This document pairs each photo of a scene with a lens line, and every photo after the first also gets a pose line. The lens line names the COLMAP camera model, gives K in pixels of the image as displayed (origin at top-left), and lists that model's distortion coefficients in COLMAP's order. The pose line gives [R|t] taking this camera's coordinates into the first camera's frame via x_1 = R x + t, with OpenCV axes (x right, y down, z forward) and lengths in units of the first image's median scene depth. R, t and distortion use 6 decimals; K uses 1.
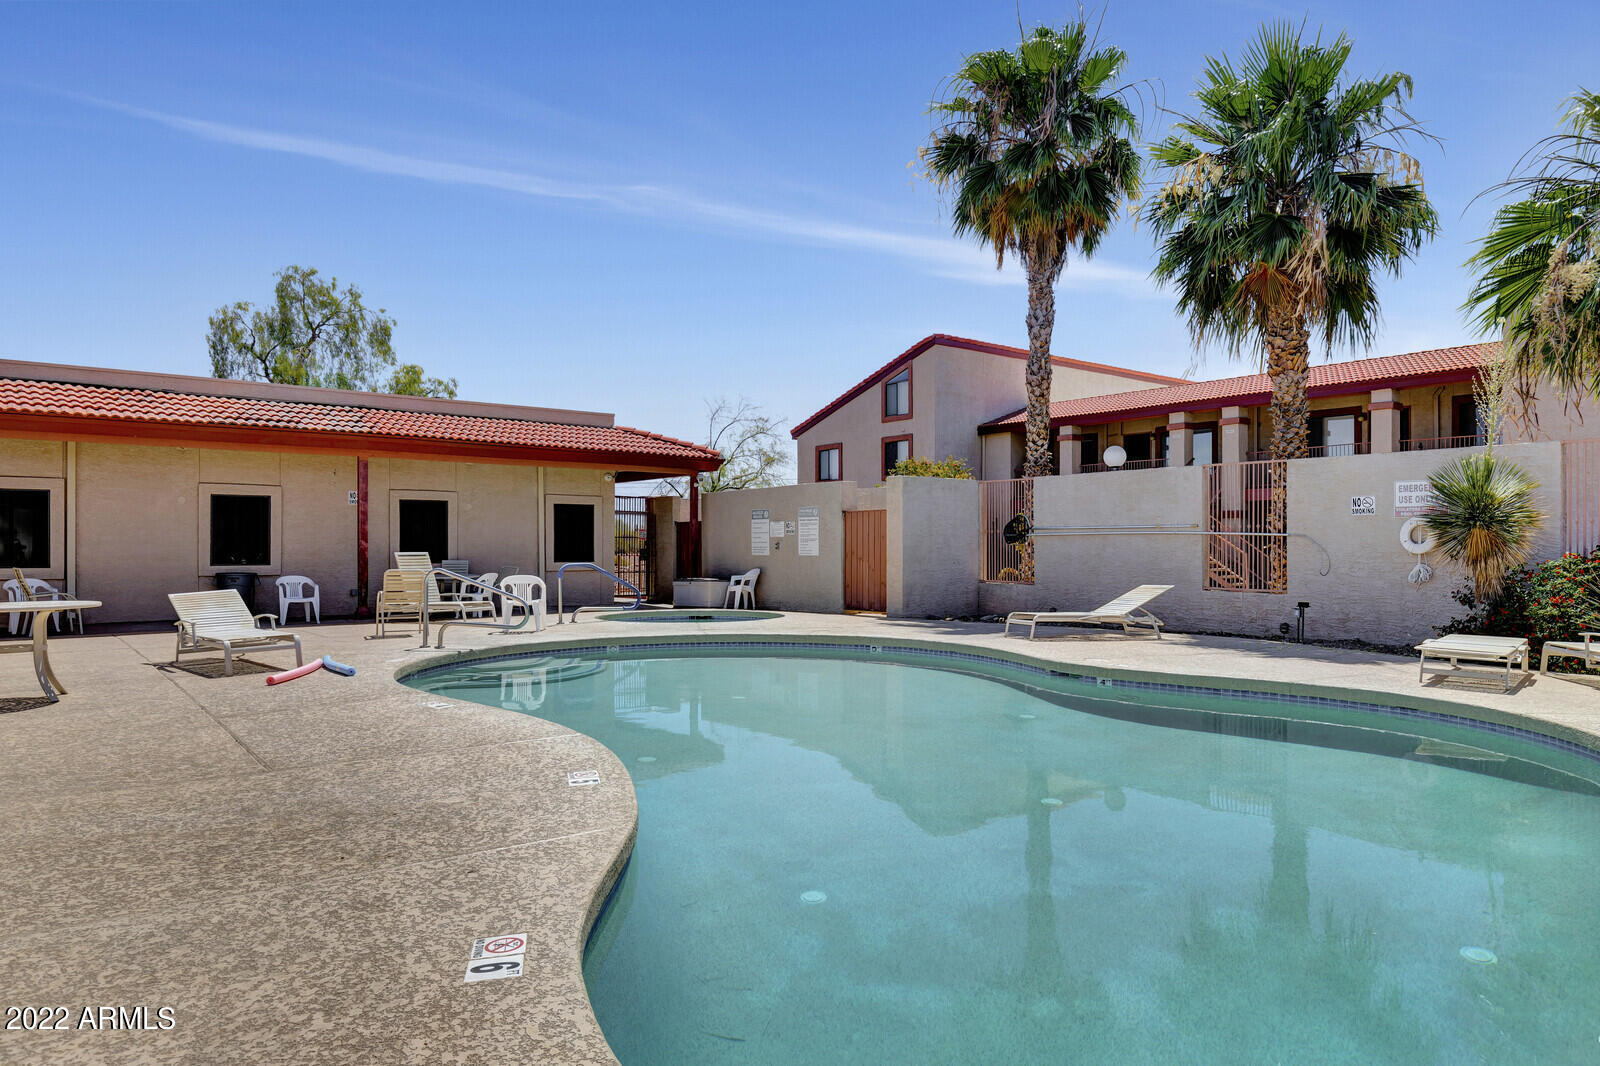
lens RADIAL K [[1004.2, 0, 806.4], [0, 1004.2, 541.0], [0, 0, 1]] dist [0.007814, -0.003984]
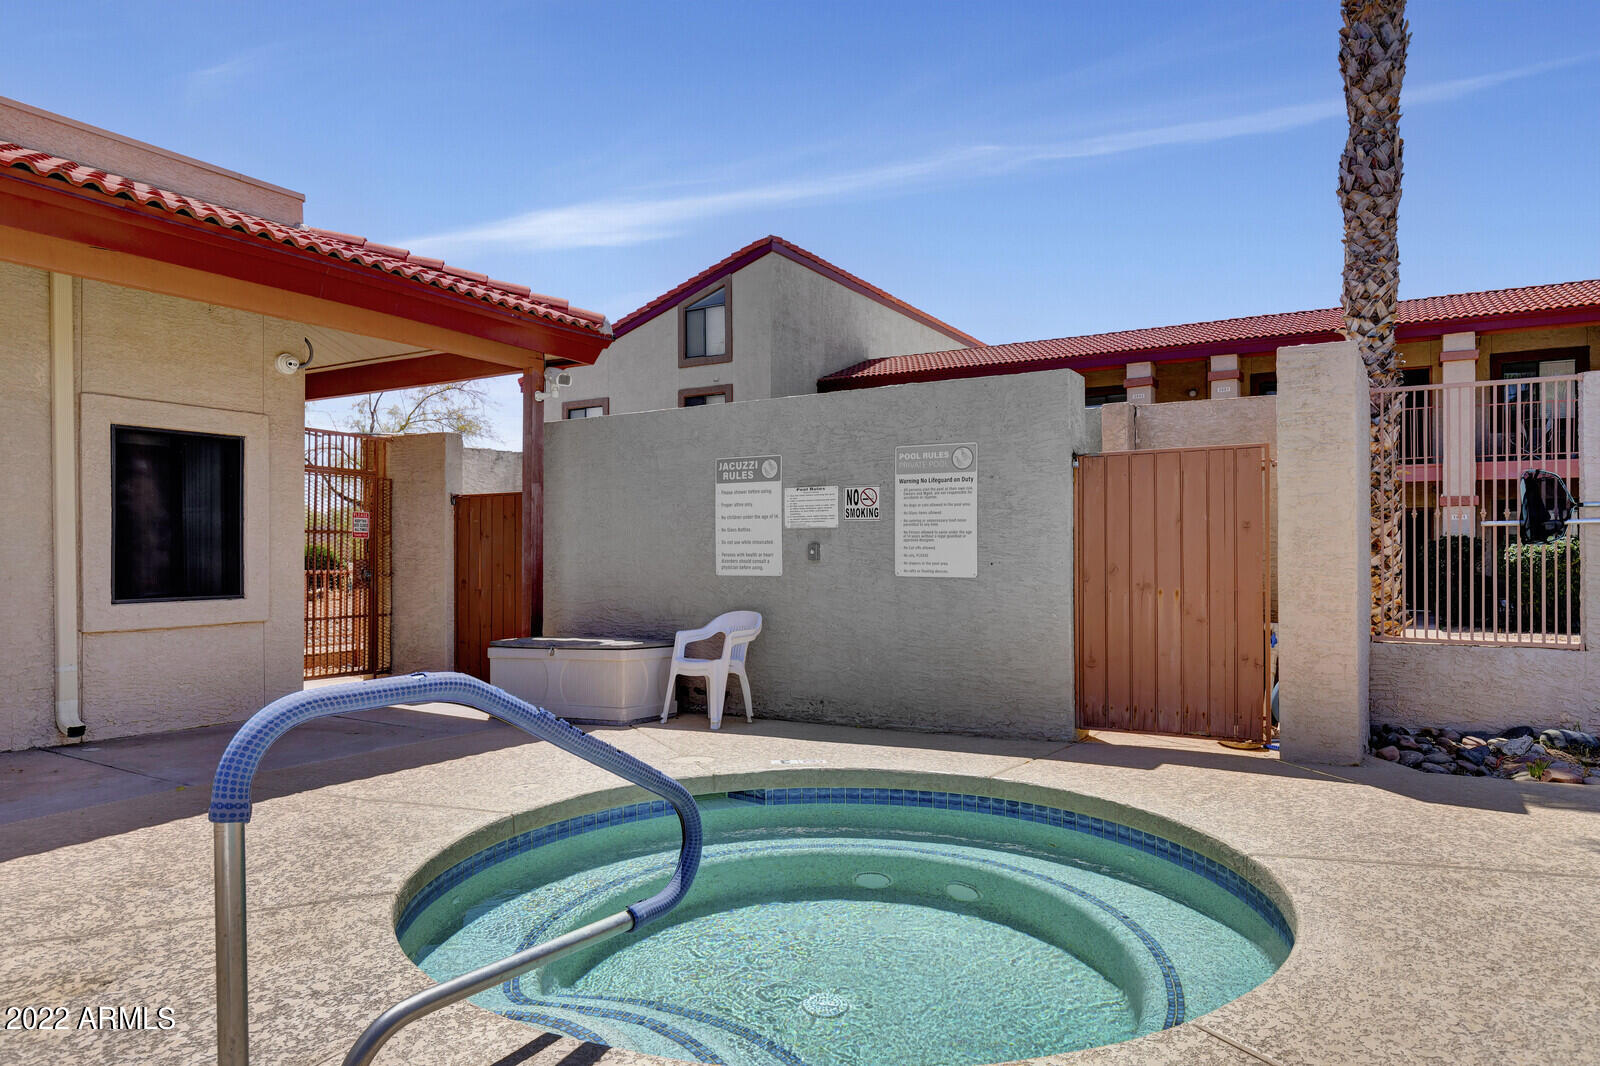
lens RADIAL K [[1004.2, 0, 789.0], [0, 1004.2, 521.1], [0, 0, 1]] dist [0.007814, -0.003984]
pose [[0.931694, 0.008541, 0.363143, -0.146887], [0.002306, 0.999564, -0.029426, 0.004174], [-0.363236, 0.028253, 0.931269, 0.549142]]
